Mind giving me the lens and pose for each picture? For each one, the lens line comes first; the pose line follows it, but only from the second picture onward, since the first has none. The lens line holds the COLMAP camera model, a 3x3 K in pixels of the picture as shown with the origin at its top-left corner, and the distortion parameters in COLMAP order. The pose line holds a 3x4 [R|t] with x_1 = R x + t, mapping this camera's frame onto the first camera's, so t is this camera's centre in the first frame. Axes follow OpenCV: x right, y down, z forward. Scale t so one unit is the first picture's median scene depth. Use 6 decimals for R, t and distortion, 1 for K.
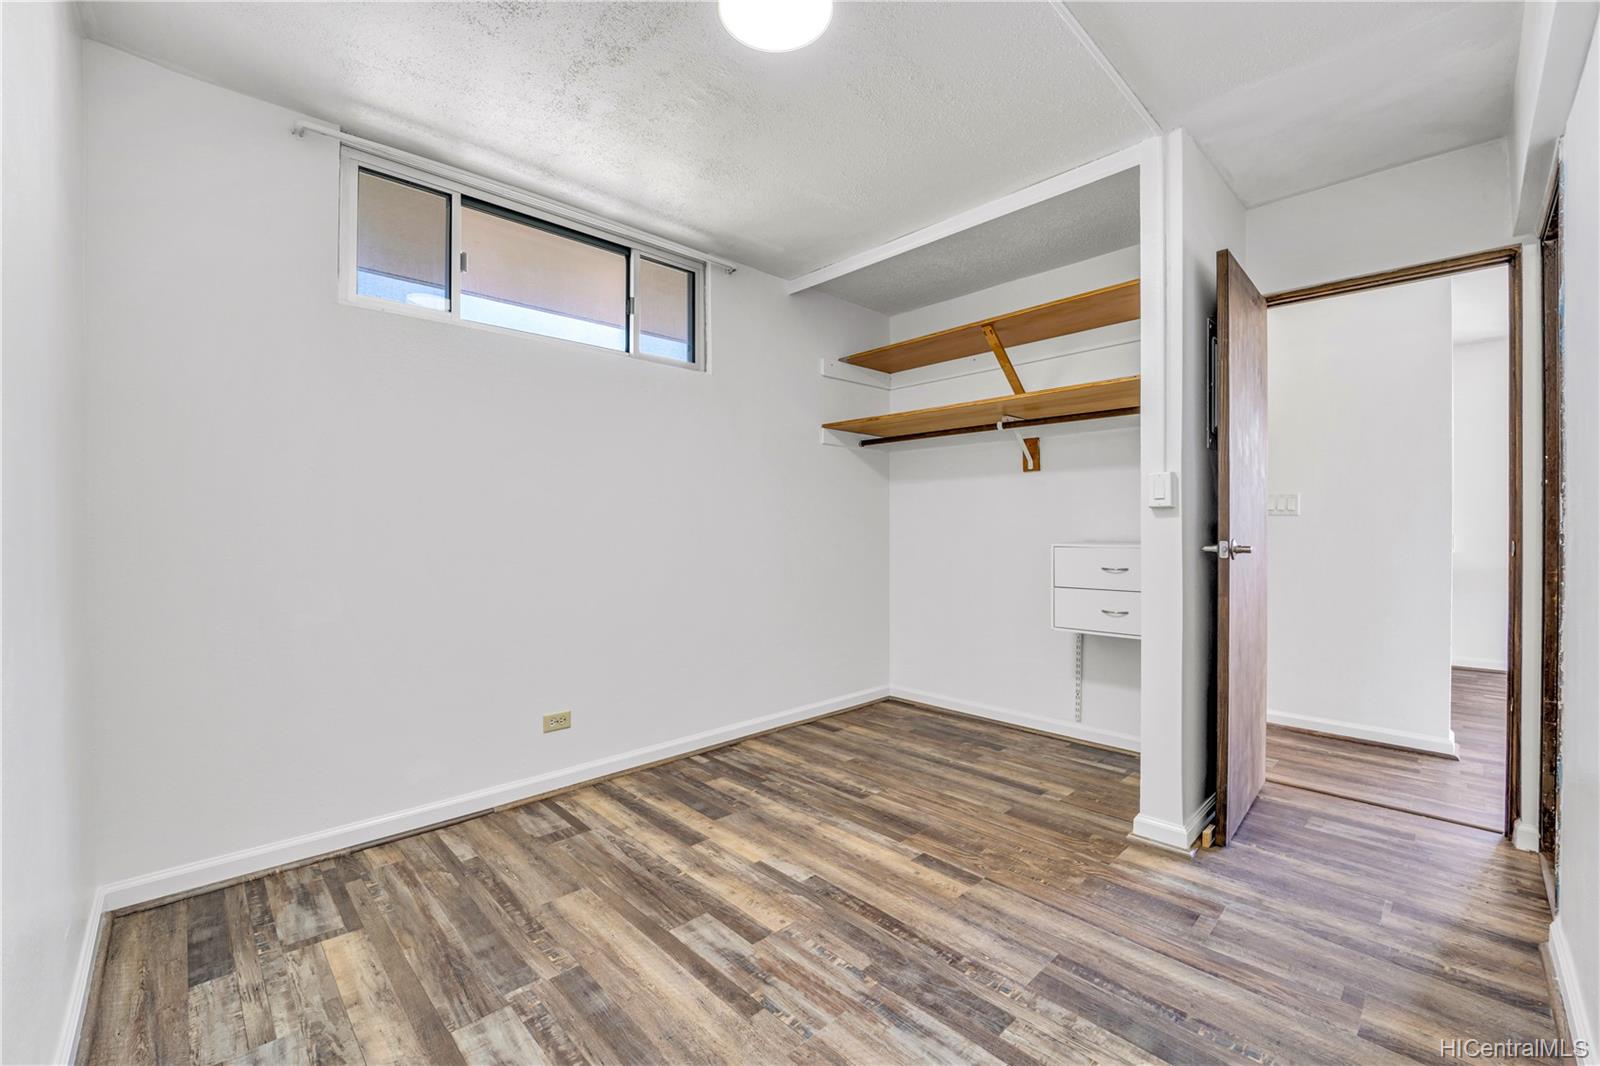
lens RADIAL K [[657.1, 0, 801.6], [0, 657.1, 526.1], [0, 0, 1]] dist [-0.020359, -0.001414]
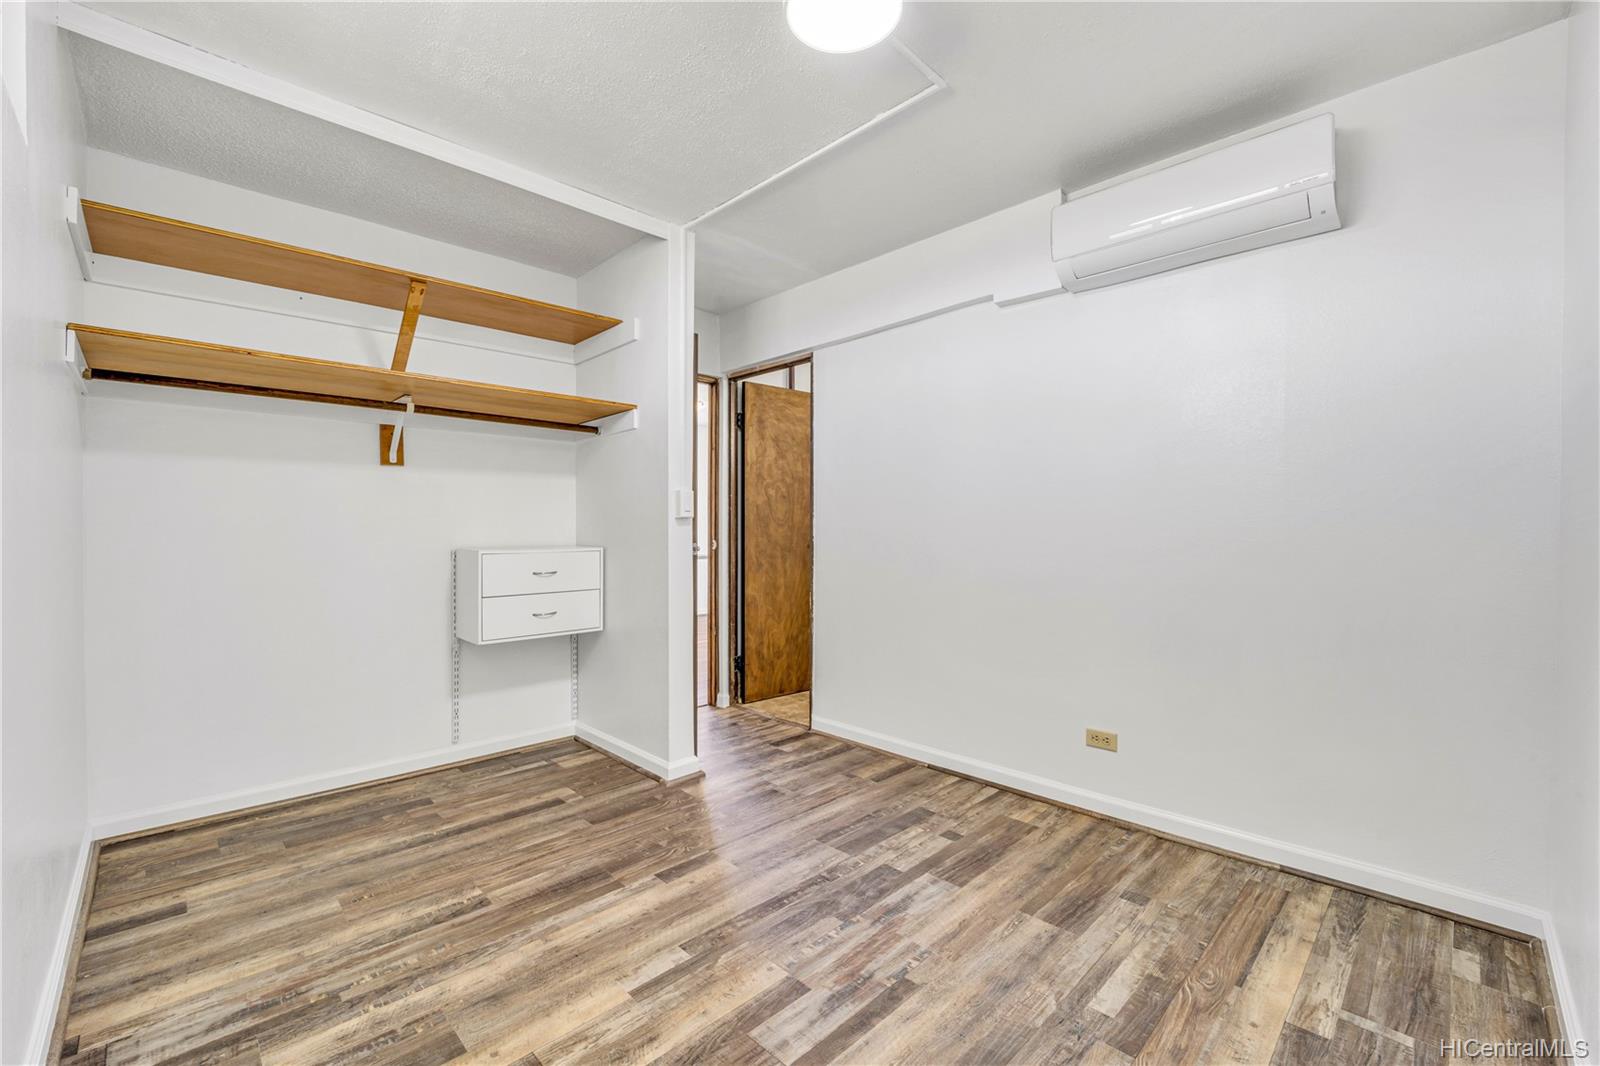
lens RADIAL K [[657.1, 0, 799.4], [0, 657.1, 539.8], [0, 0, 1]] dist [-0.020359, -0.001414]
pose [[-0.007115, -0.011872, 0.999904, -0.623905], [-0.001778, 0.999928, 0.011860, -0.000562], [-0.999973, -0.001693, -0.007135, 0.650538]]
